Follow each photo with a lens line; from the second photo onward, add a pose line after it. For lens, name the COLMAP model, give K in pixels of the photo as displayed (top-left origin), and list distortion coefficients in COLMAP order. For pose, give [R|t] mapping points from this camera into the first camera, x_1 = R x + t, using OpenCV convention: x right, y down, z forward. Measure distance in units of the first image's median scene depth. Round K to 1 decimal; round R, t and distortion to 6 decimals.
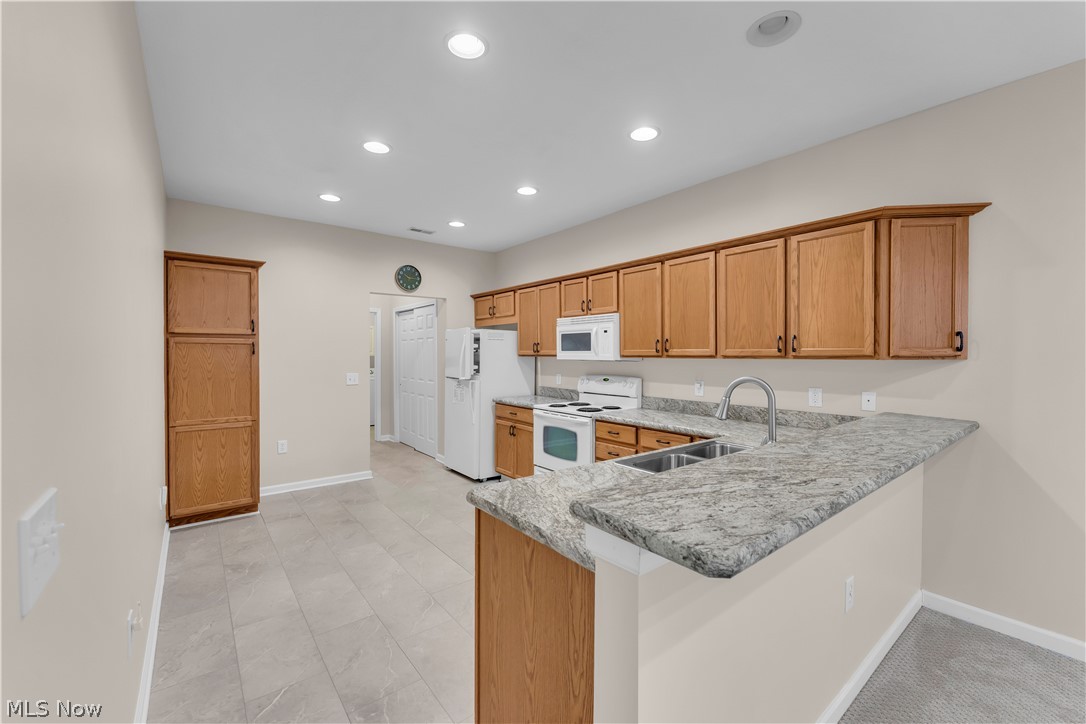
lens RADIAL K [[444.0, 0, 541.6], [0, 444.0, 362.4], [0, 0, 1]] dist [0.000004, -0.000426]
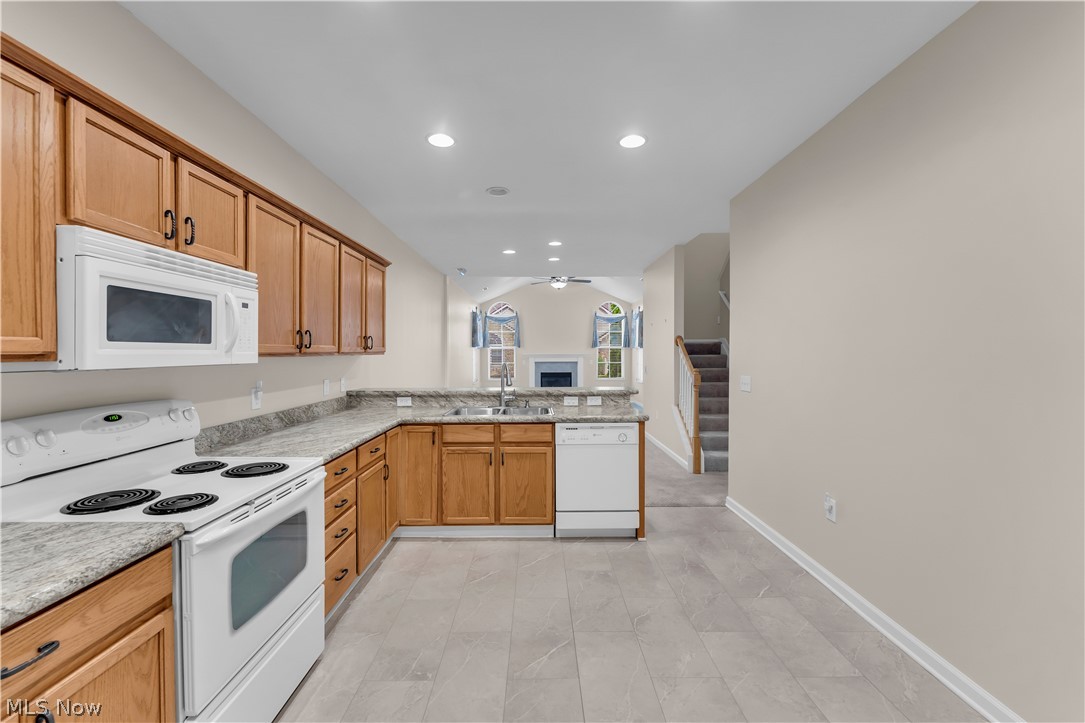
lens RADIAL K [[443.6, 0, 539.7], [0, 443.6, 360.6], [0, 0, 1]] dist [0.000004, -0.000426]
pose [[-0.789799, -0.014633, 0.613192, -0.426323], [0.010294, 0.999258, 0.037105, -0.023425], [-0.613280, 0.035618, -0.789062, 1.208307]]
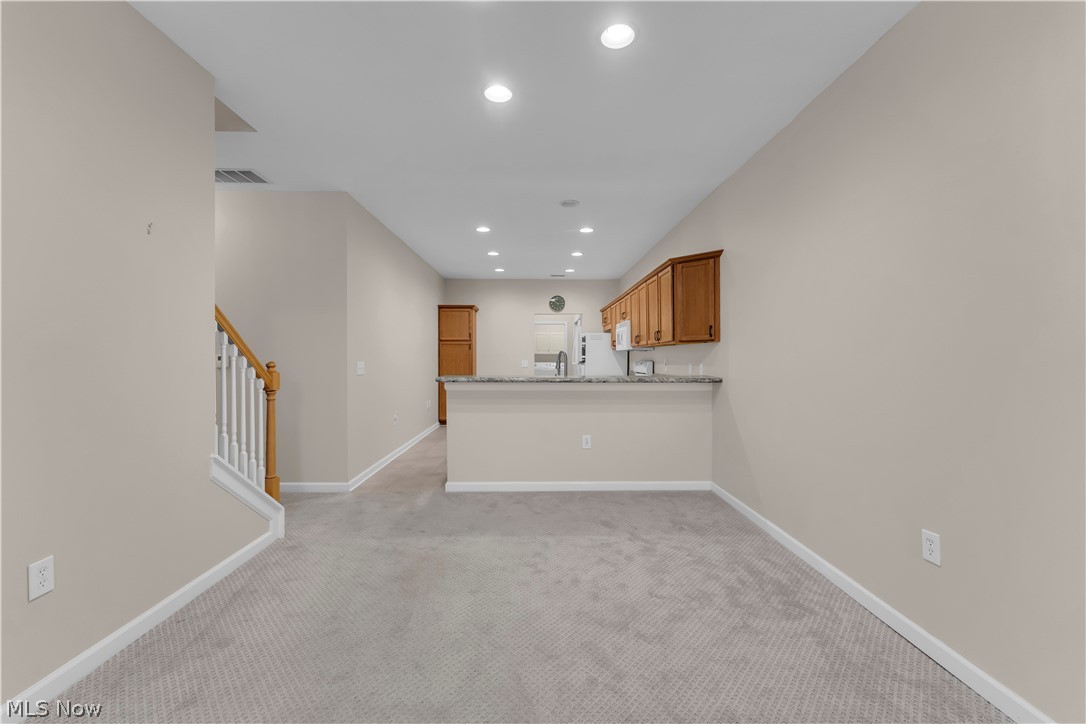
lens RADIAL K [[444.0, 0, 541.3], [0, 444.0, 359.5], [0, 0, 1]] dist [0.000004, -0.000426]
pose [[0.795508, -0.002054, -0.605939, 0.891773], [-0.006708, 0.999903, -0.012197, 0.053570], [0.605906, 0.013768, 0.795417, -0.468664]]
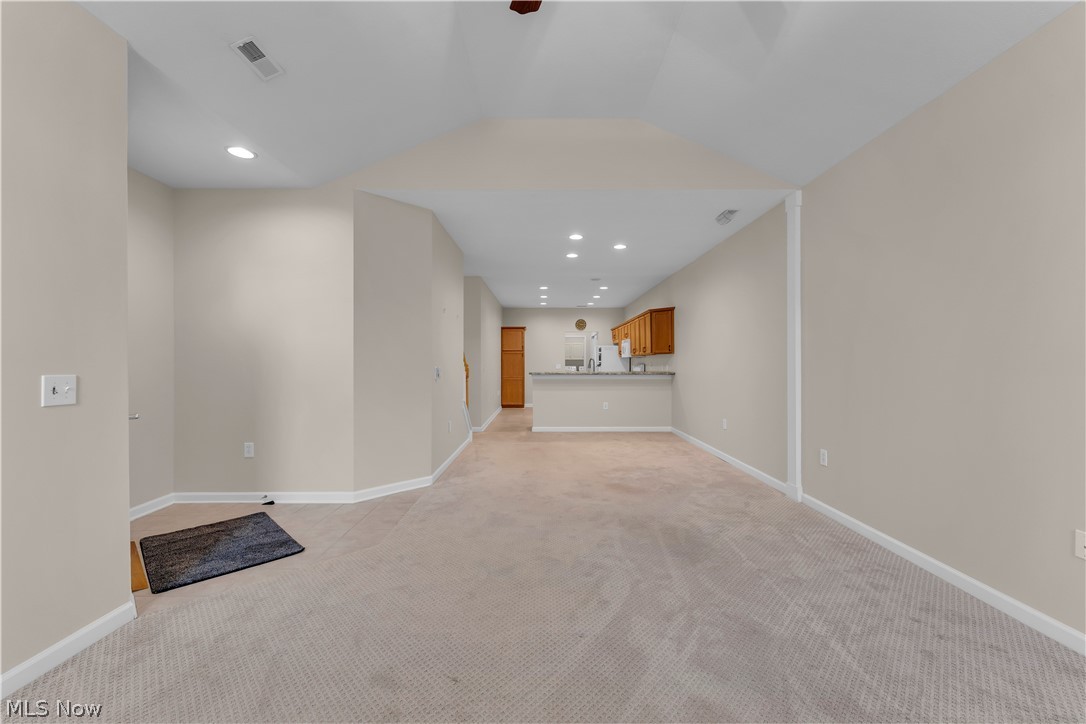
lens RADIAL K [[444.0, 0, 544.3], [0, 444.0, 358.1], [0, 0, 1]] dist [0.000004, -0.000426]
pose [[0.788913, -0.012920, -0.614368, 1.374303], [-0.004019, 0.999649, -0.026182, 0.072408], [0.614491, 0.023124, 0.788585, -1.354857]]
